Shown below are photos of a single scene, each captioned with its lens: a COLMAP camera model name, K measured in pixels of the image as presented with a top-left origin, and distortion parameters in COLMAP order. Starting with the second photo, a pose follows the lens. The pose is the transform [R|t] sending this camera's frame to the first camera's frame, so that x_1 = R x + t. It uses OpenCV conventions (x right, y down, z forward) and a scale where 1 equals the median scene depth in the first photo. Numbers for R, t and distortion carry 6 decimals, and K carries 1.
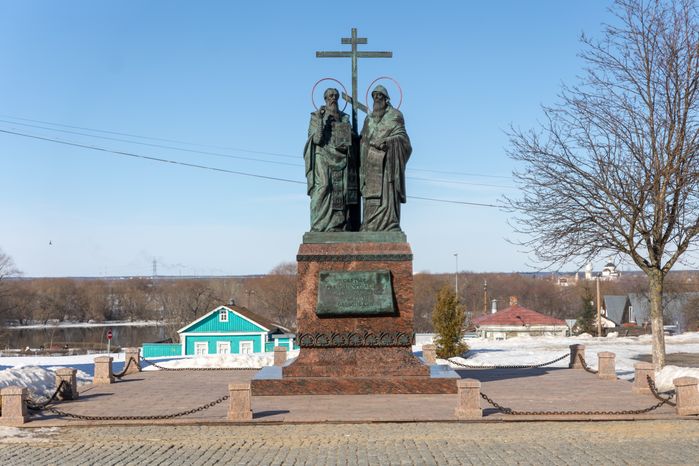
lens RADIAL K [[1322.6, 0, 348.8], [0, 1322.6, 230.8], [0, 0, 1]] dist [0.003450, 0.000000]
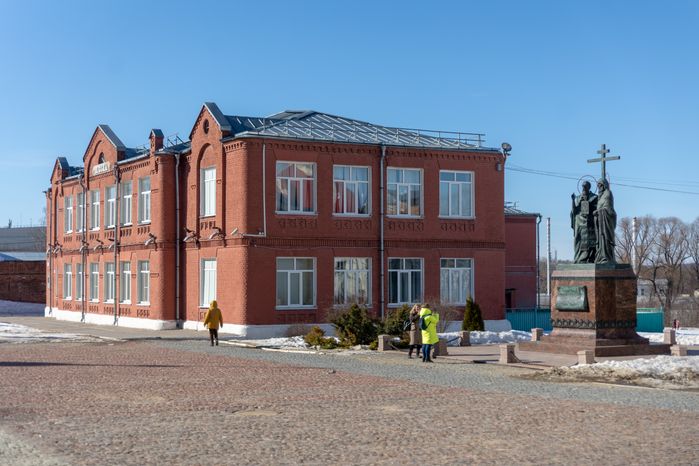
lens RADIAL K [[1094.1, 0, 349.3], [0, 1094.1, 234.2], [0, 0, 1]] dist [0.232155, 0.000000]
pose [[0.506751, -0.025498, -0.861715, 1.105943], [0.020758, 0.999634, -0.017372, -0.018852], [0.861843, -0.009085, 0.507095, -0.016940]]
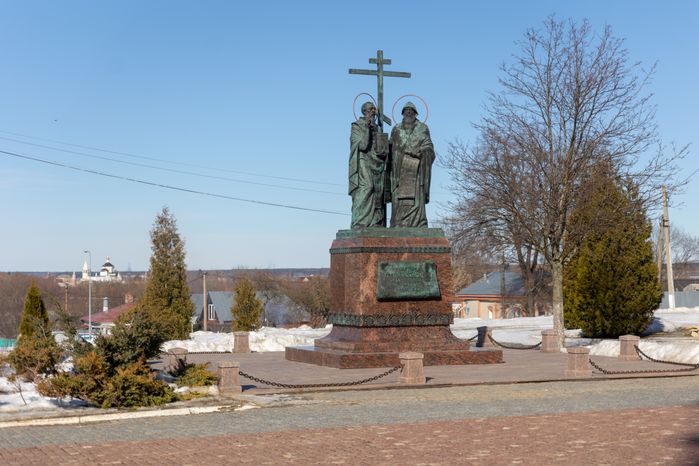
lens RADIAL K [[1379.2, 0, 350.1], [0, 1379.2, 236.2], [0, 0, 1]] dist [0.002005, 0.000000]
pose [[0.921726, 0.014252, 0.387579, -0.497035], [-0.016021, 0.999871, 0.001334, 0.007210], [-0.387510, -0.007439, 0.921836, -0.098226]]
